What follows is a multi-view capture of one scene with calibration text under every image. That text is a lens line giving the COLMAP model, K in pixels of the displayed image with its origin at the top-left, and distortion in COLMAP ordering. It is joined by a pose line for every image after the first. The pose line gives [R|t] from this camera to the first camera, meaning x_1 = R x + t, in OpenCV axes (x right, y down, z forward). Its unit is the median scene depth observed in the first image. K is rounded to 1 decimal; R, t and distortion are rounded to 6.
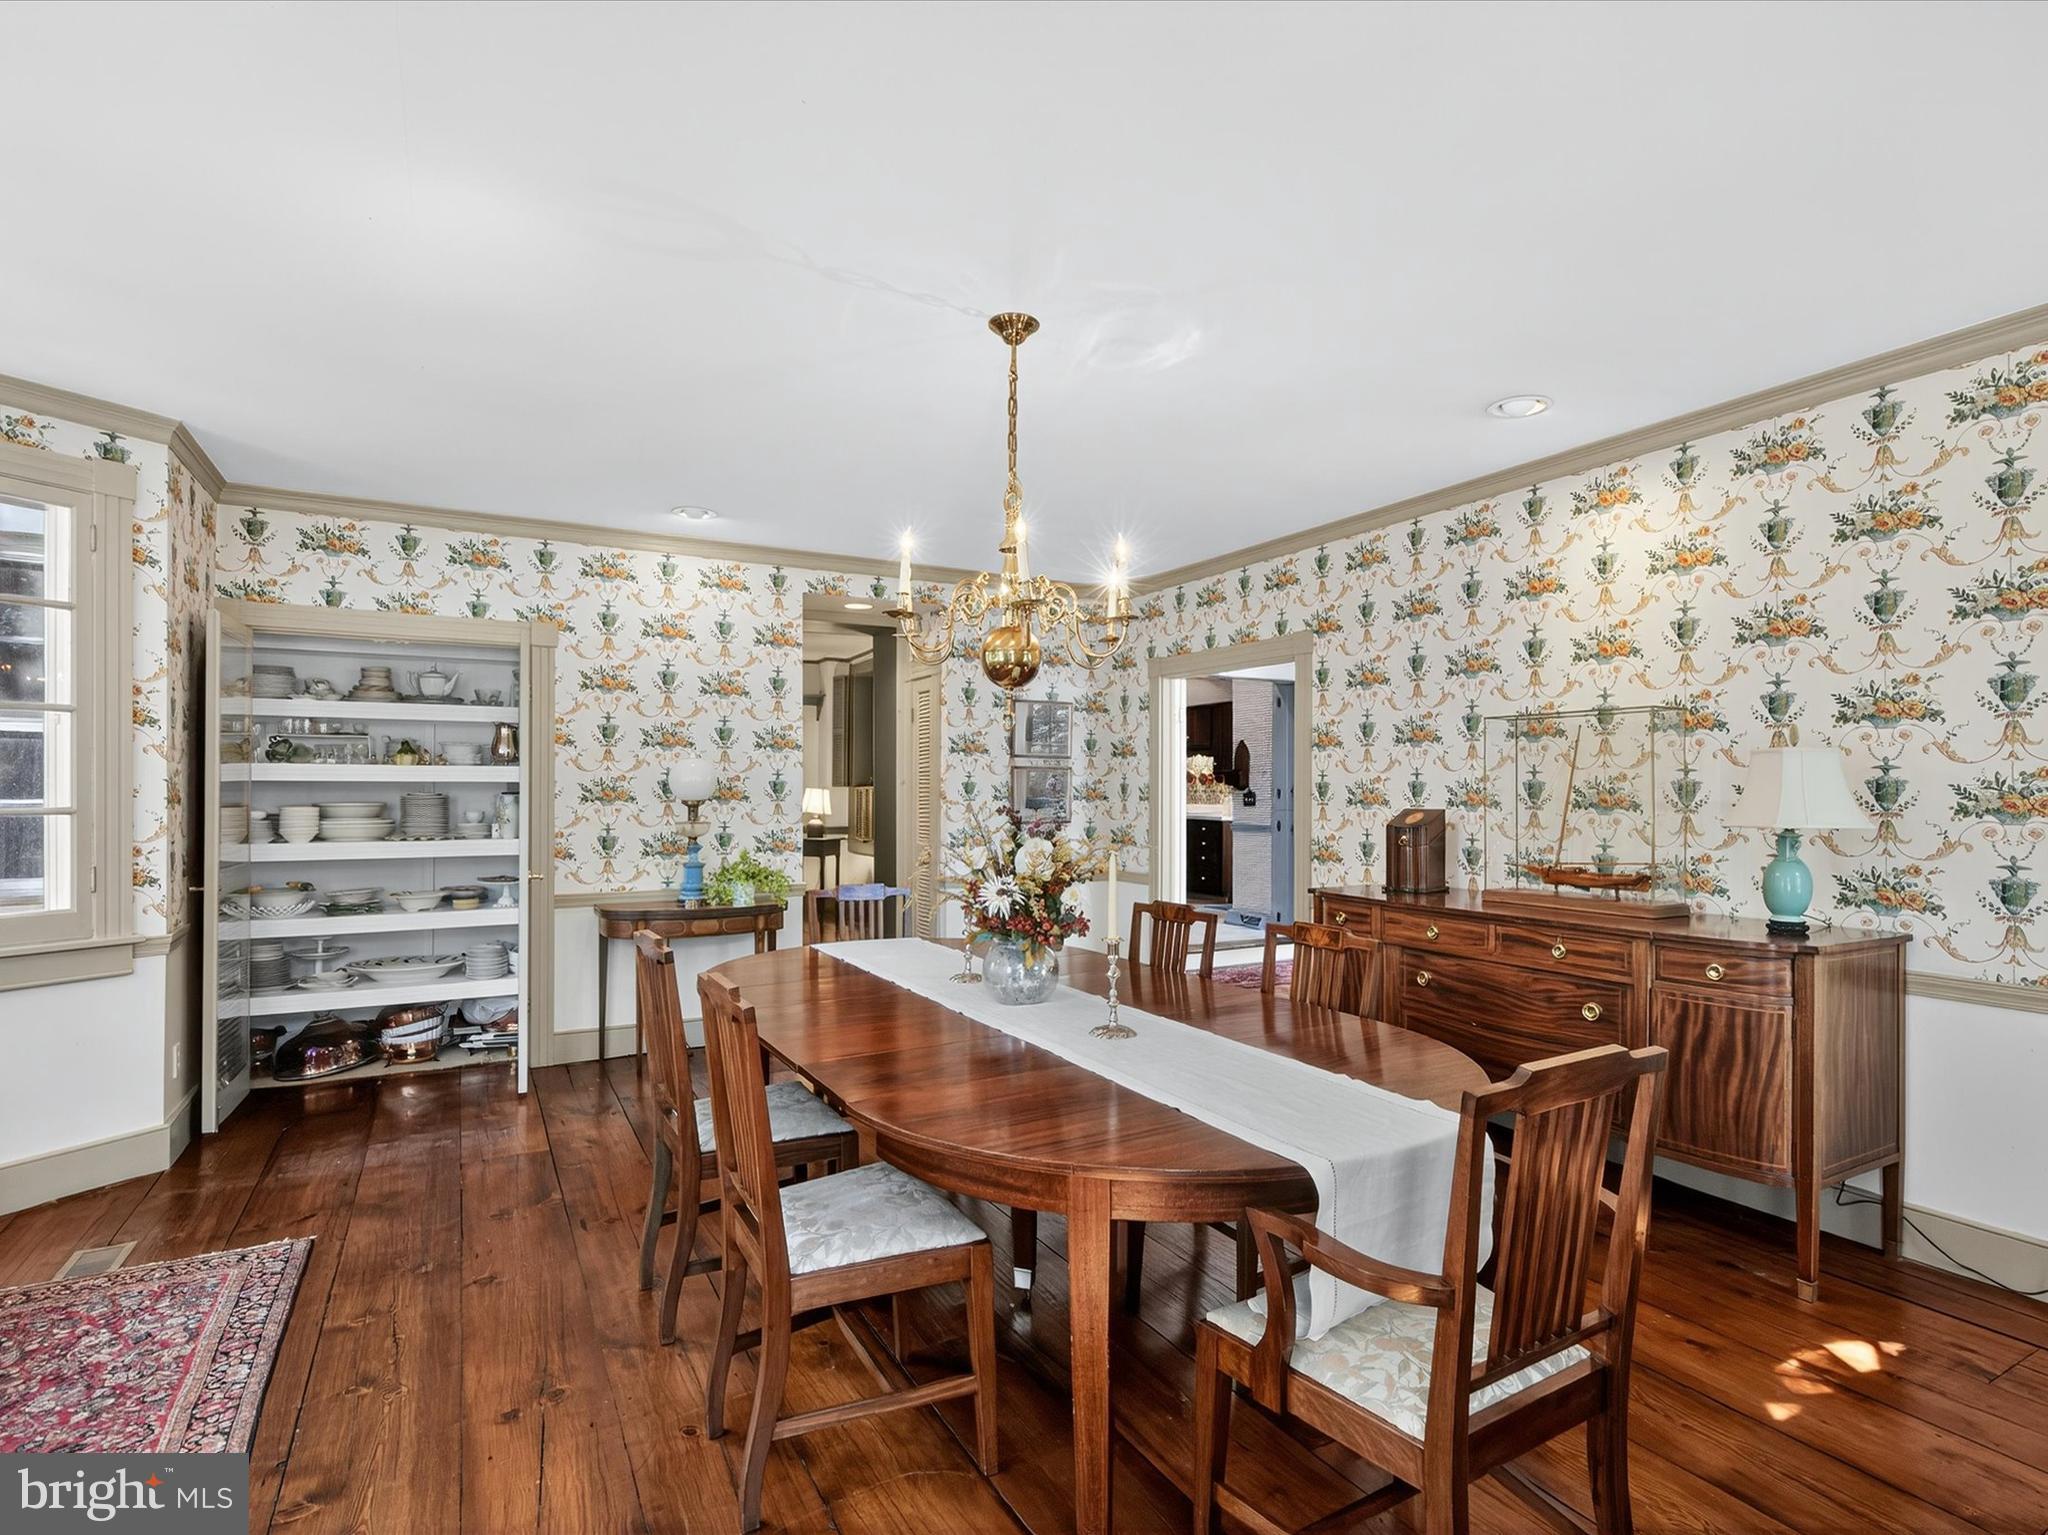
lens RADIAL K [[1029.3, 0, 1013.5], [0, 1029.3, 782.4], [0, 0, 1]] dist [-0.001912, -0.000935]
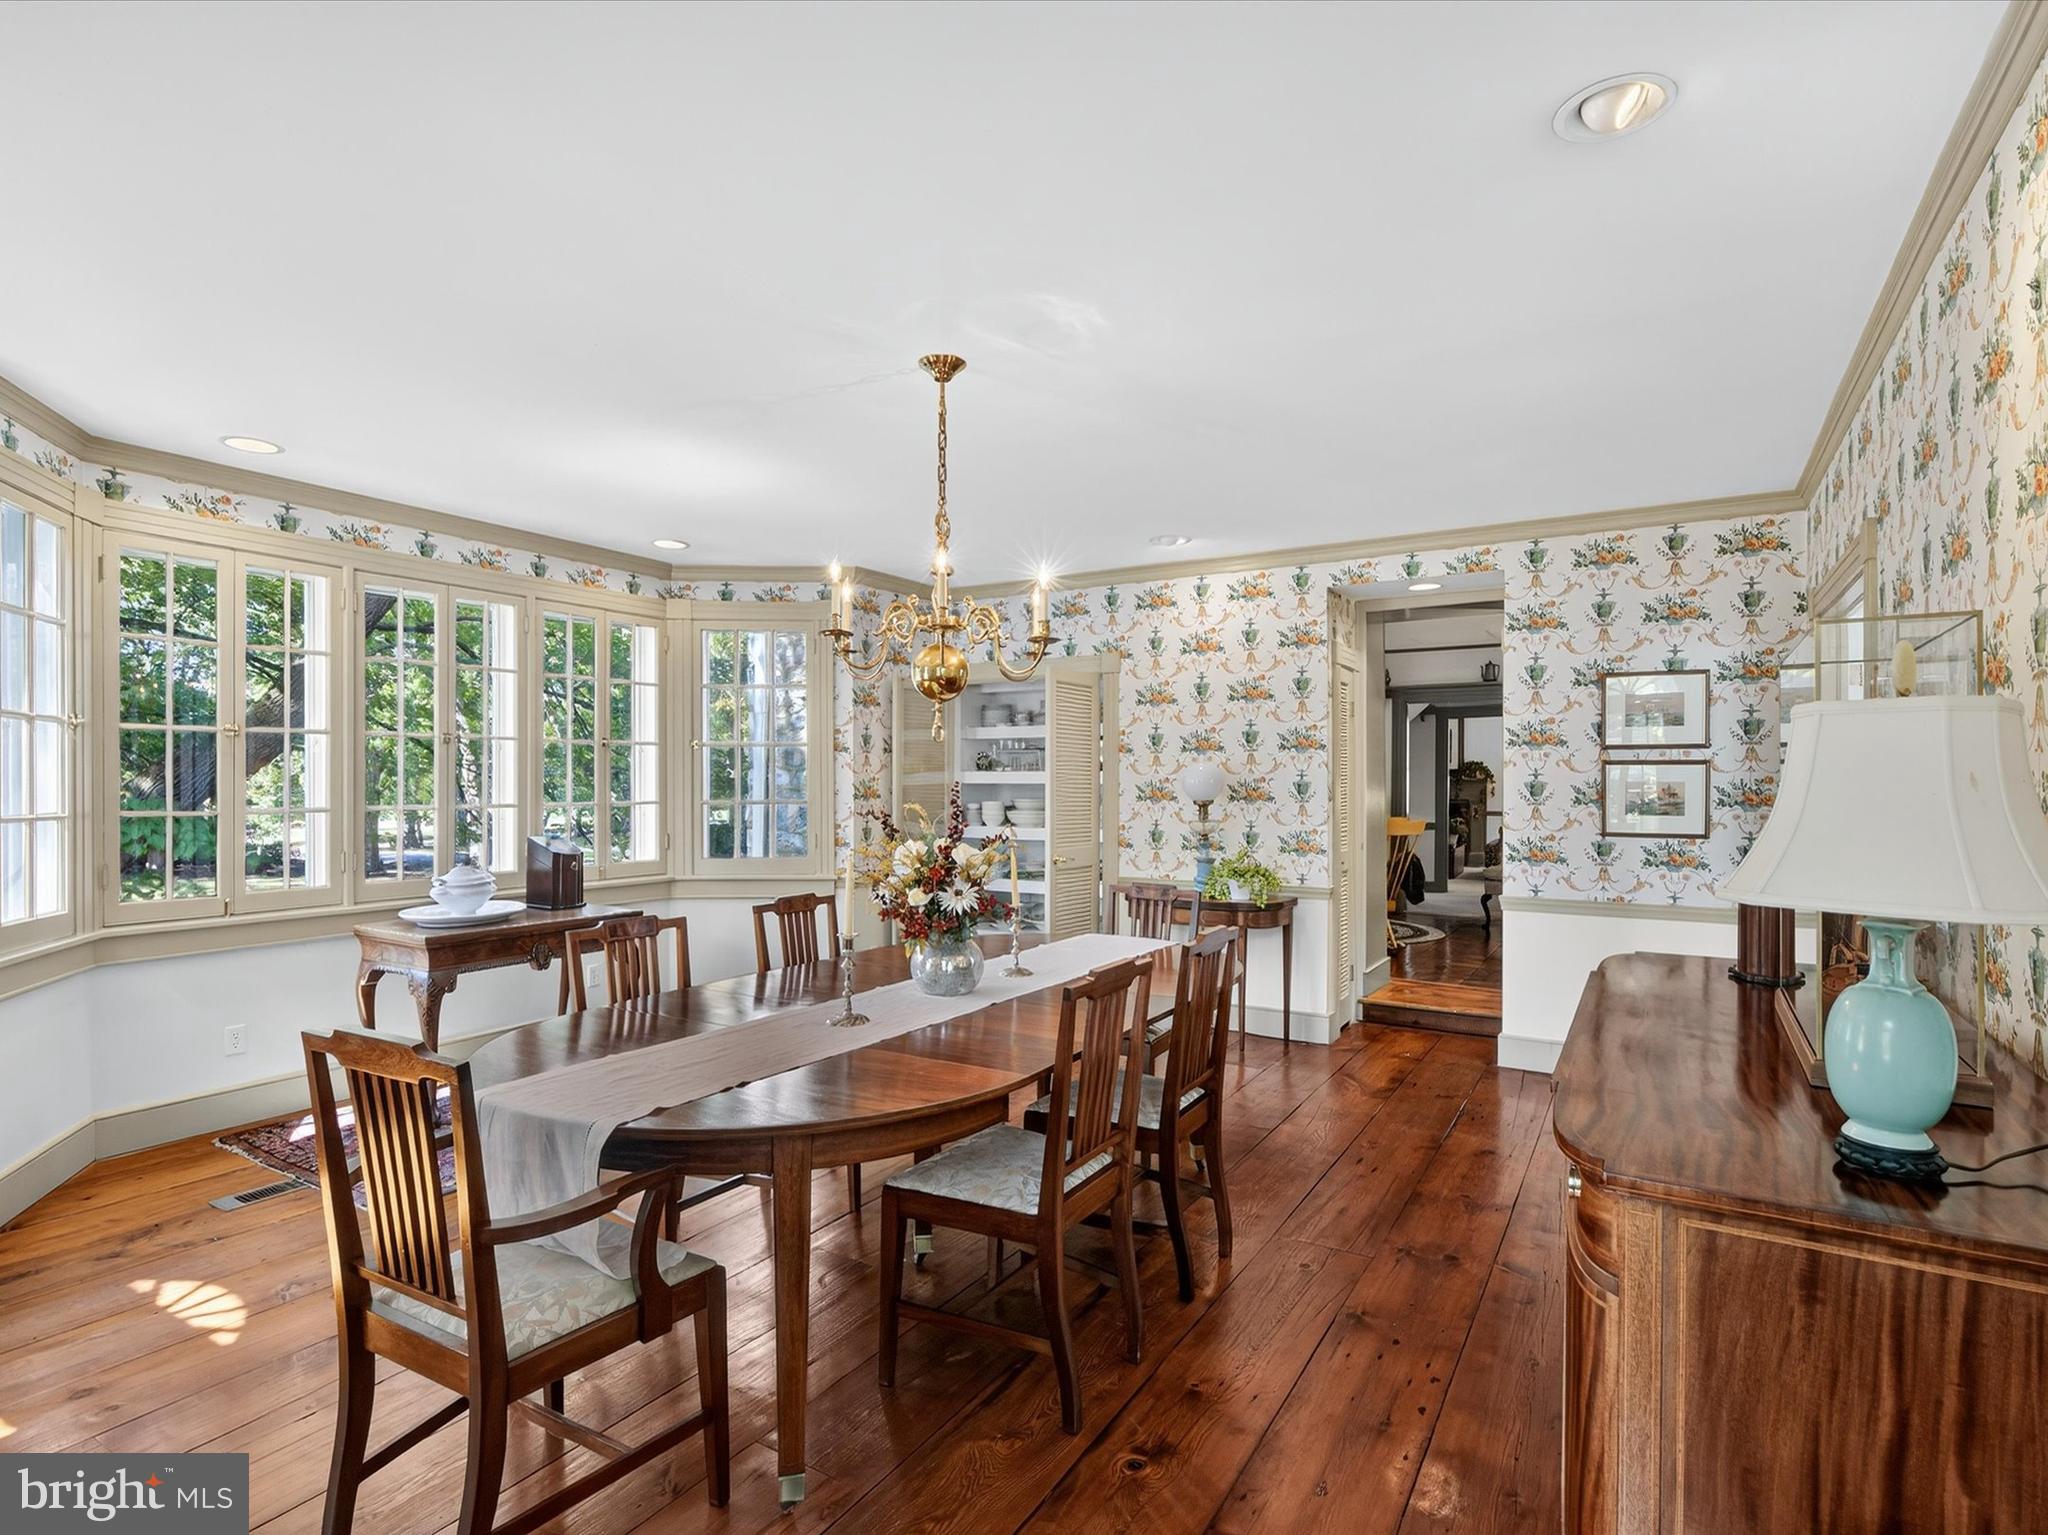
lens RADIAL K [[1029.3, 0, 1014.3], [0, 1029.3, 775.1], [0, 0, 1]] dist [-0.001912, -0.000935]
pose [[0.496386, -0.010550, -0.868038, 0.527633], [0.003478, 0.999942, -0.010164, 0.001337], [0.868095, 0.002026, 0.496394, 0.283909]]
